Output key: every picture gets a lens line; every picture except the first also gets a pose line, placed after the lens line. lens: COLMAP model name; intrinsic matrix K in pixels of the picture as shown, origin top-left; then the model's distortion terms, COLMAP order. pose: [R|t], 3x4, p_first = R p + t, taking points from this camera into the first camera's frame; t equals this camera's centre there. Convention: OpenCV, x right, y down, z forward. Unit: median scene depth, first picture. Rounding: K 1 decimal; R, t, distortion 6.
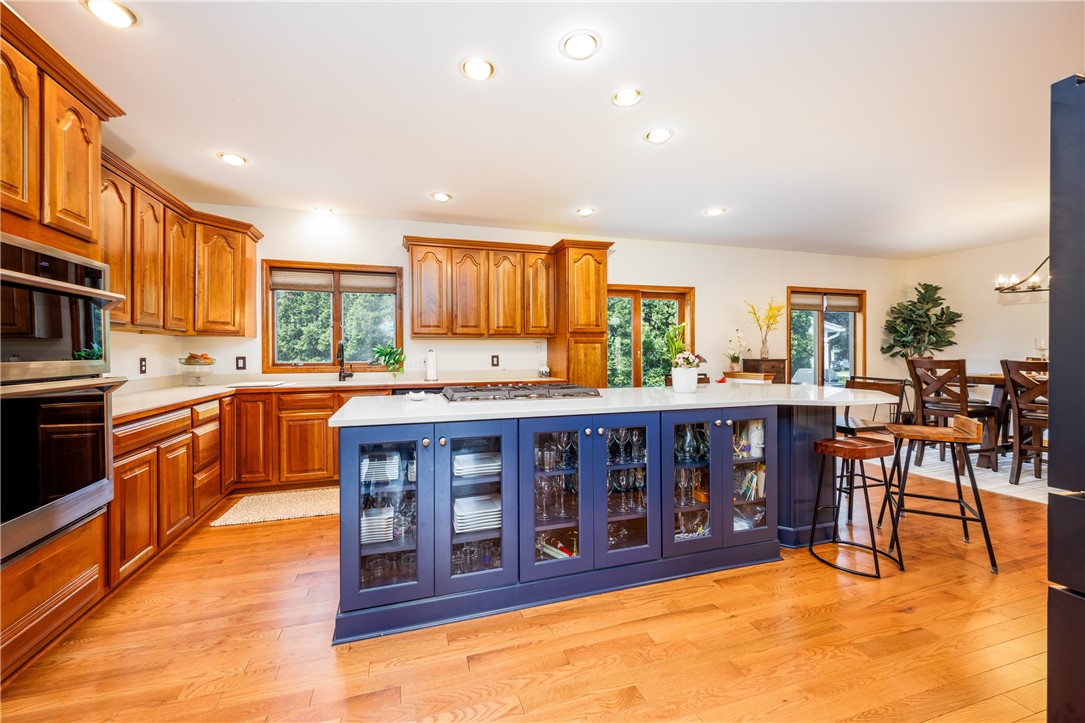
lens RADIAL K [[421.8, 0, 517.9], [0, 421.8, 357.4], [0, 0, 1]] dist [0.001296, -0.000512]
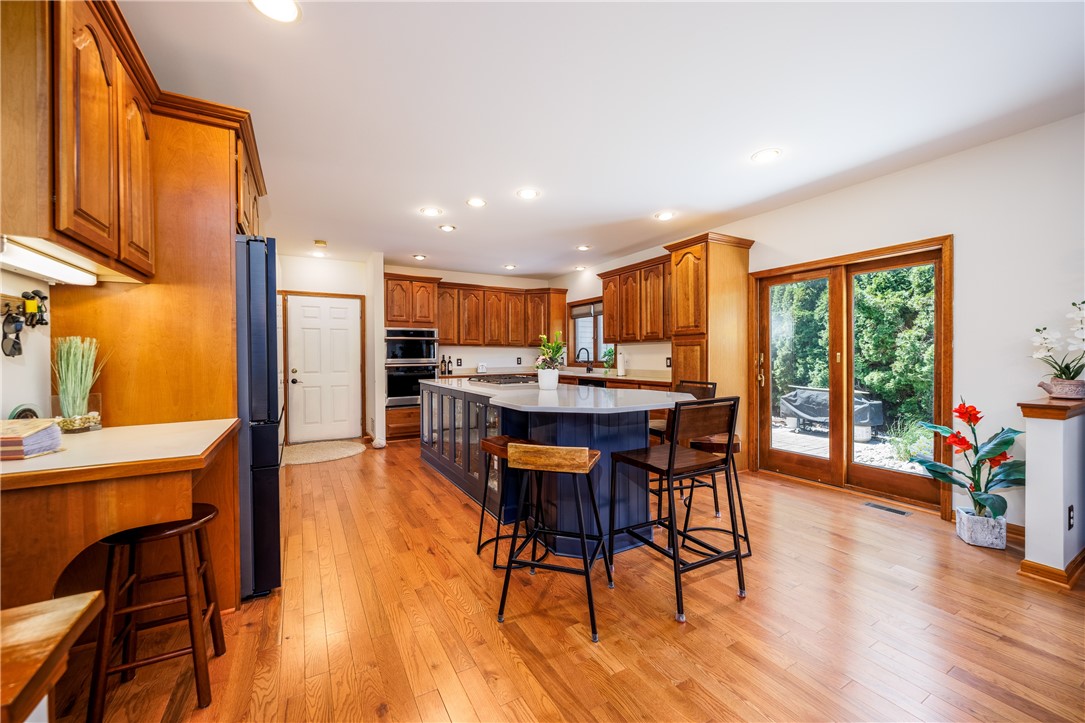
lens RADIAL K [[421.8, 0, 547.1], [0, 421.8, 360.7], [0, 0, 1]] dist [0.001296, -0.000512]
pose [[0.230927, 0.011670, -0.972901, 1.040402], [-0.016314, 0.999834, 0.008121, -0.002951], [0.972834, 0.013996, 0.231079, 0.478068]]
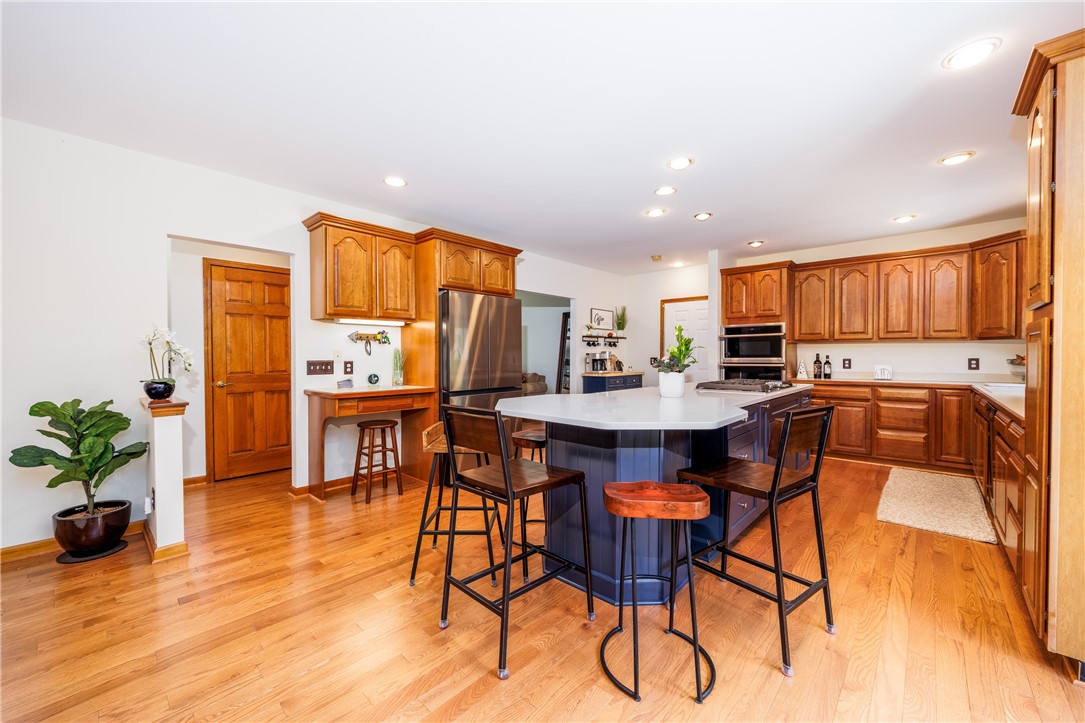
lens RADIAL K [[421.8, 0, 537.0], [0, 421.8, 358.5], [0, 0, 1]] dist [0.001296, -0.000512]
pose [[-0.860651, 0.006405, -0.509156, 0.777989], [-0.009648, 0.999536, 0.028884, -0.018651], [0.509105, 0.029771, -0.860190, 1.116521]]
